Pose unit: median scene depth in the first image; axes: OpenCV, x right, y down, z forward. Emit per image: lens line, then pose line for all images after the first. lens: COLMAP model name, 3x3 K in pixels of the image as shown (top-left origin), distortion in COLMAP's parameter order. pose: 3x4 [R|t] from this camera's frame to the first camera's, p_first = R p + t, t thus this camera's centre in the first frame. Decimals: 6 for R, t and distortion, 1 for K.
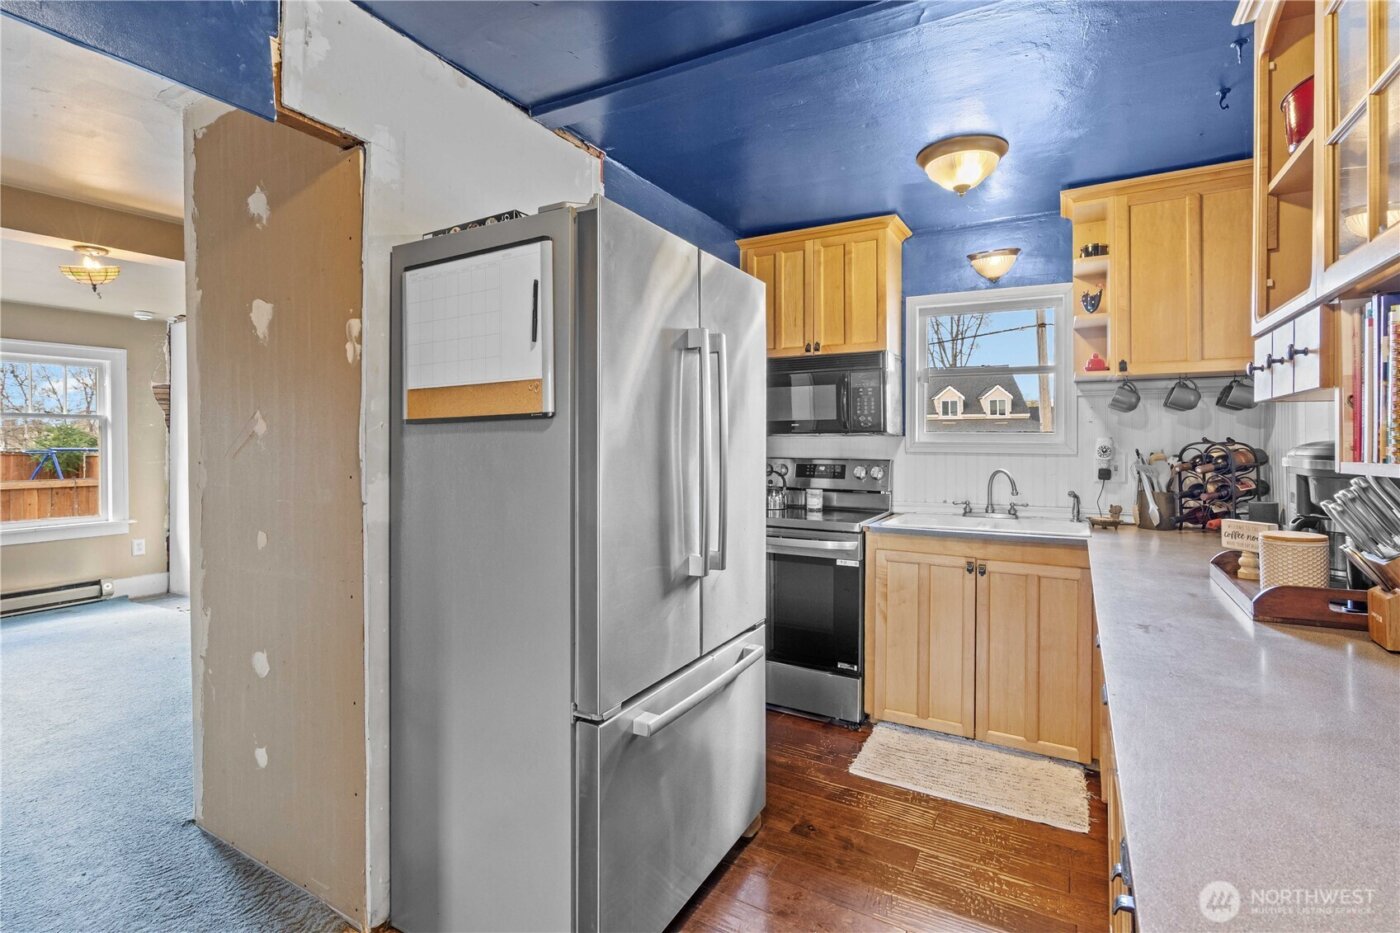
lens RADIAL K [[665.9, 0, 694.7], [0, 665.9, 441.3], [0, 0, 1]] dist [-0.001312, -0.000648]
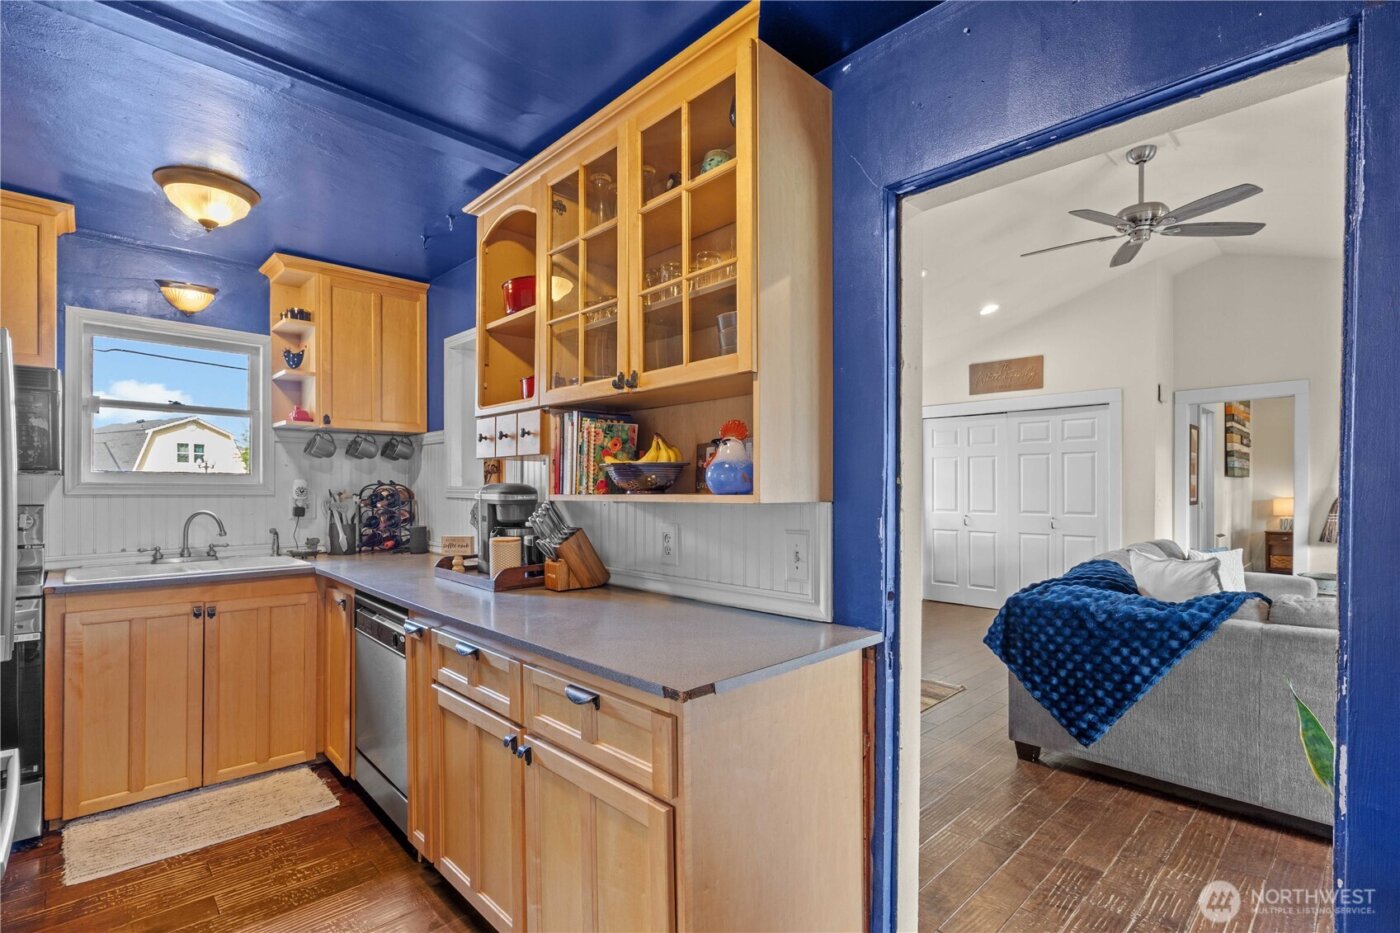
lens RADIAL K [[642.7, 0, 706.3], [0, 642.7, 496.4], [0, 0, 1]] dist [0.000005, 0.000016]
pose [[0.277704, -0.015092, 0.960548, -0.263085], [-0.004581, 0.999844, 0.017034, 0.001256], [-0.960656, -0.009130, 0.277591, 0.026525]]
